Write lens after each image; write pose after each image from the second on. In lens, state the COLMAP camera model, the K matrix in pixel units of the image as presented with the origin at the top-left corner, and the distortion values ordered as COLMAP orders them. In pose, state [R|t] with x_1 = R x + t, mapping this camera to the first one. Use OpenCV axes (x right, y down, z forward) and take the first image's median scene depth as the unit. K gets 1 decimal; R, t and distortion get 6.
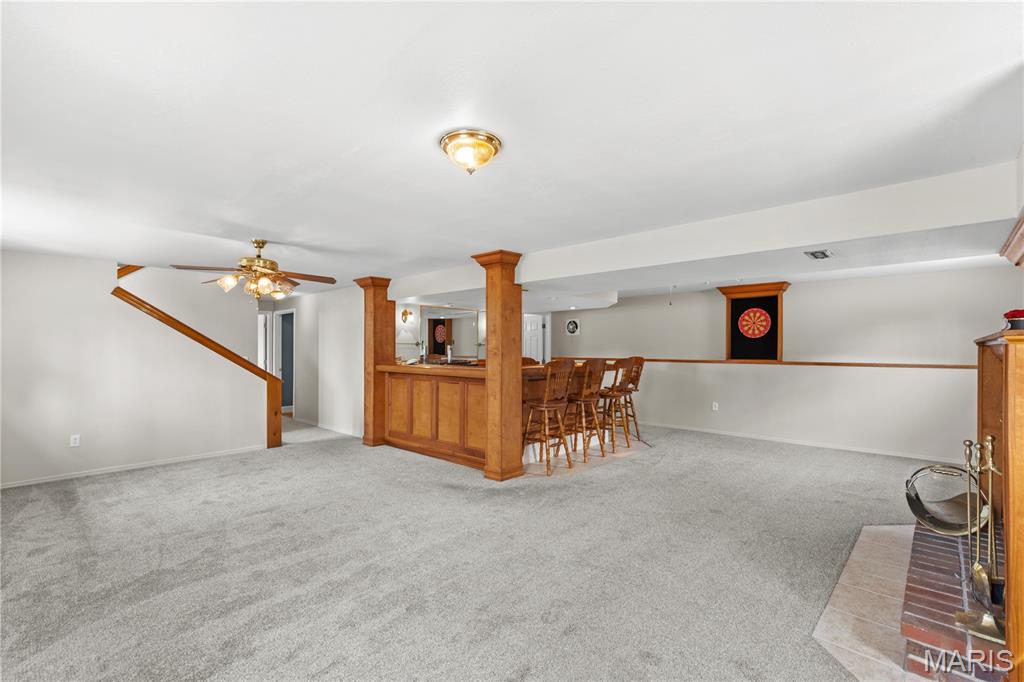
lens RADIAL K [[455.9, 0, 512.6], [0, 455.9, 347.1], [0, 0, 1]] dist [0.001397, 0.000267]
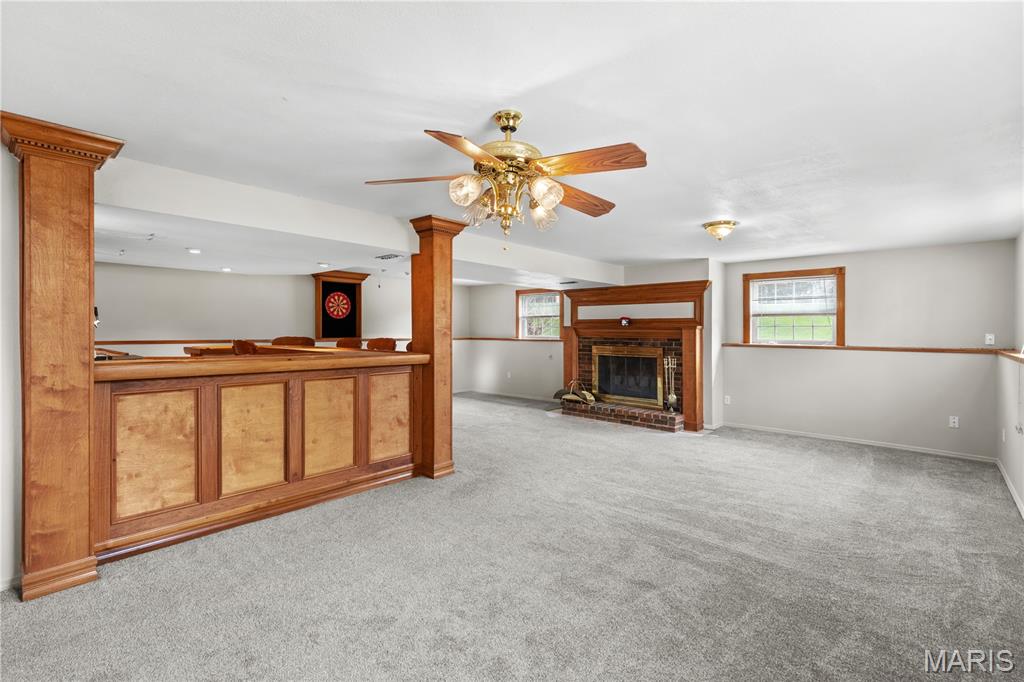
lens RADIAL K [[455.9, 0, 512.6], [0, 455.9, 347.1], [0, 0, 1]] dist [0.001397, 0.000267]
pose [[-0.013876, -0.037978, 0.999182, -0.612187], [-0.000761, 0.999279, 0.037971, 0.007309], [-0.999903, -0.000234, -0.013895, 0.591324]]
